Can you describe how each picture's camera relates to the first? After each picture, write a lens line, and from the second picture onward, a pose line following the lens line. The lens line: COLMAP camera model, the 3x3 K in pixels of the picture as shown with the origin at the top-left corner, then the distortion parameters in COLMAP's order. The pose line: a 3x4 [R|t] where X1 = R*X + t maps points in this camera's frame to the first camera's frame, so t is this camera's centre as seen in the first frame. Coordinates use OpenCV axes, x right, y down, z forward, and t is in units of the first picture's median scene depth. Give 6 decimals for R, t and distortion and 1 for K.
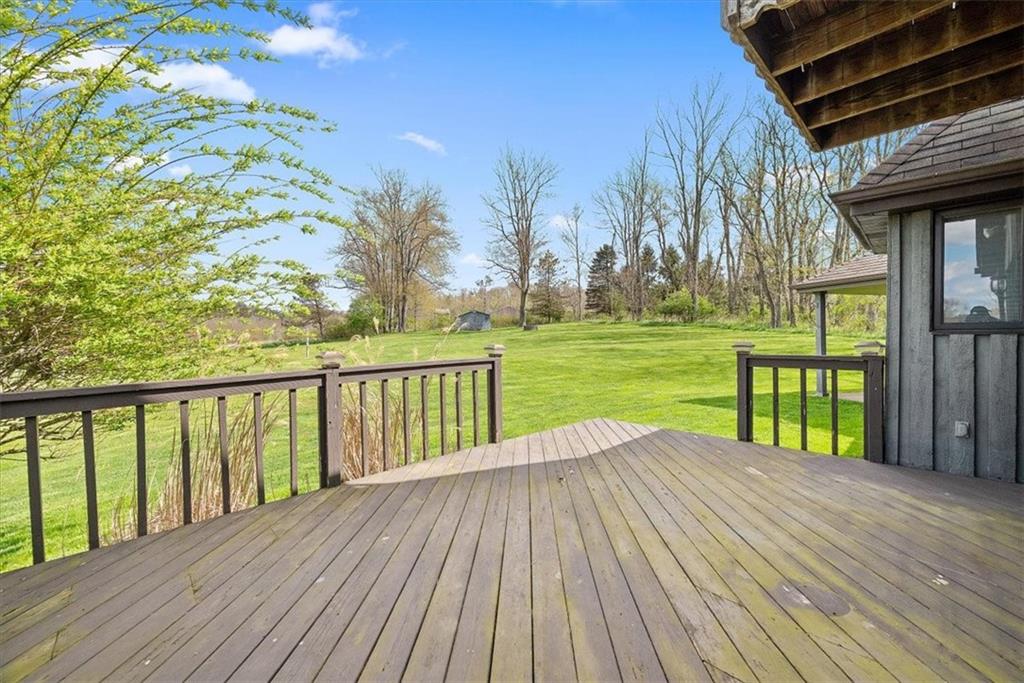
lens RADIAL K [[410.4, 0, 509.6], [0, 410.4, 340.7], [0, 0, 1]] dist [0.003522, 0.000263]
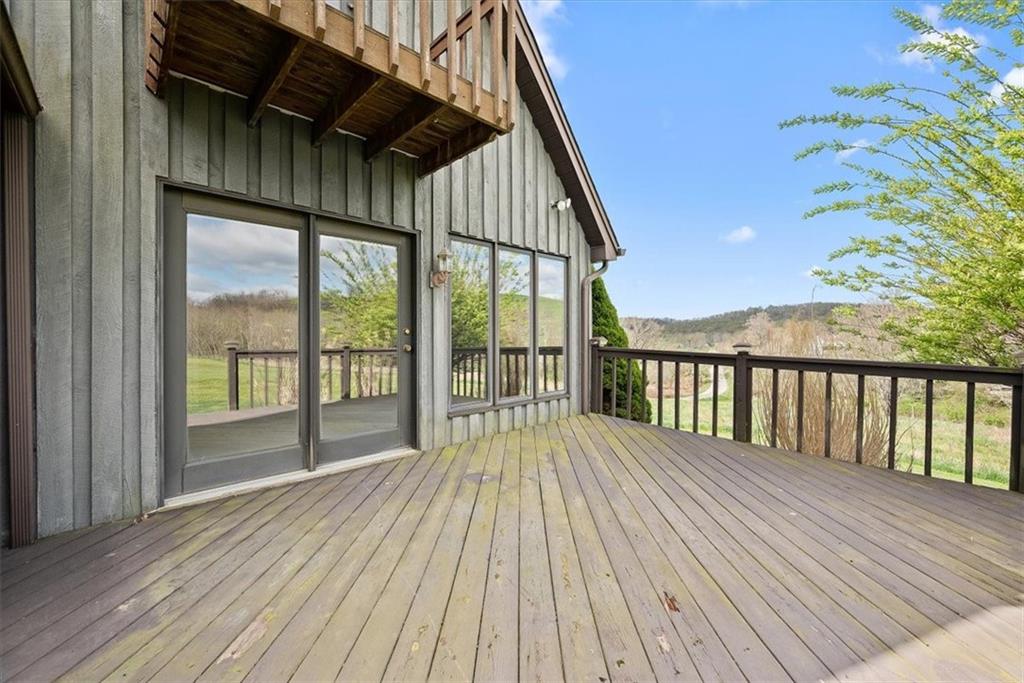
lens RADIAL K [[410.4, 0, 511.9], [0, 410.4, 338.1], [0, 0, 1]] dist [0.003522, 0.000263]
pose [[-0.999846, 0.008468, -0.015376, 0.375763], [0.008258, 0.999872, 0.013721, -0.005995], [0.015490, 0.013592, -0.999788, 1.703570]]
